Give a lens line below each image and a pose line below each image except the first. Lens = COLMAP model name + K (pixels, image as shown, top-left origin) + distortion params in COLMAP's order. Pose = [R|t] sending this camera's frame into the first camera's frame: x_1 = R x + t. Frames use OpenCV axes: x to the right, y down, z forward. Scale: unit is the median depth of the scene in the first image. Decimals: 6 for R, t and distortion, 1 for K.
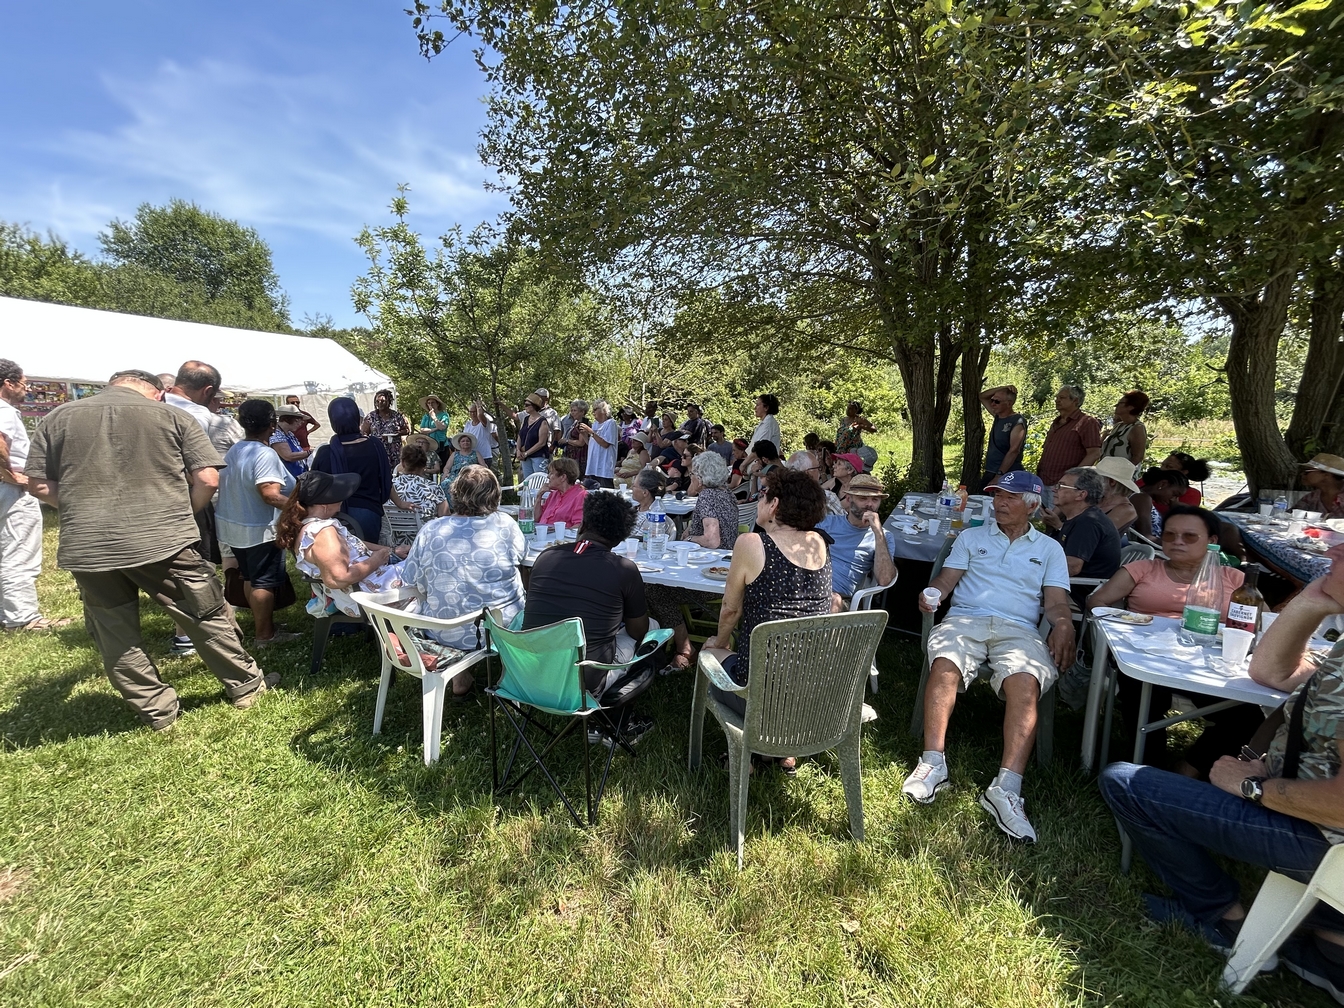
lens RADIAL K [[534.8, 0, 672.0], [0, 534.8, 504.0], [0, 0, 1]] dist [0.002108, 0.000508]
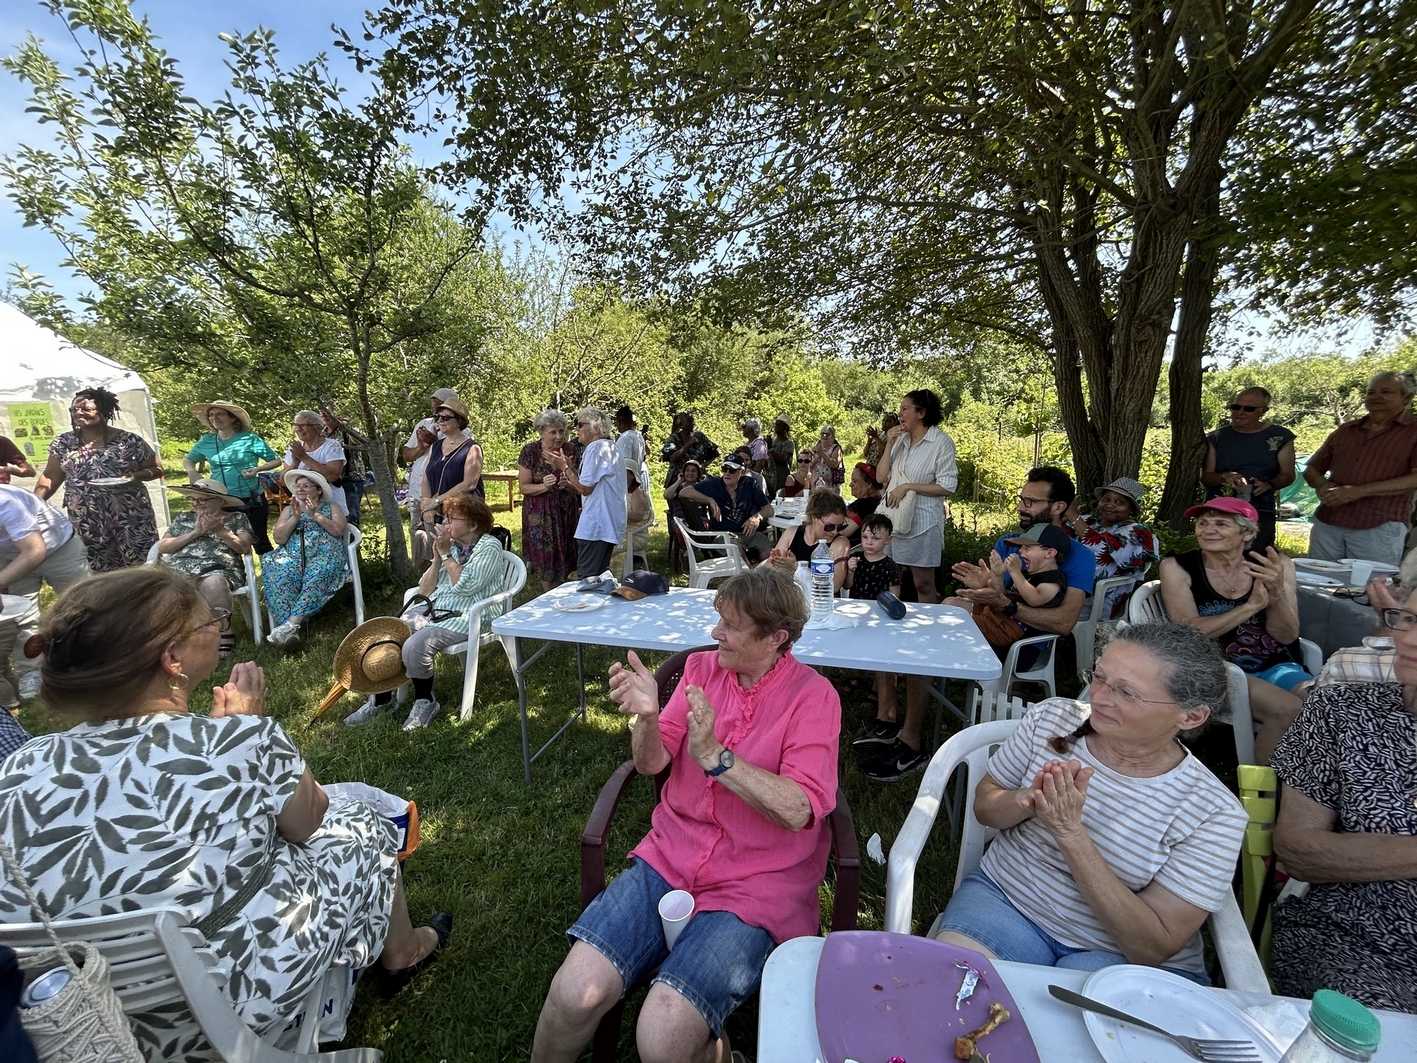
lens RADIAL K [[563.9, 0, 708.5], [0, 563.9, 531.5], [0, 0, 1]] dist [0.002108, 0.000508]
pose [[0.962251, -0.061662, 0.265085, -0.164071], [0.058474, 0.998090, 0.019910, -0.062894], [-0.265806, -0.003658, 0.964020, 0.370732]]
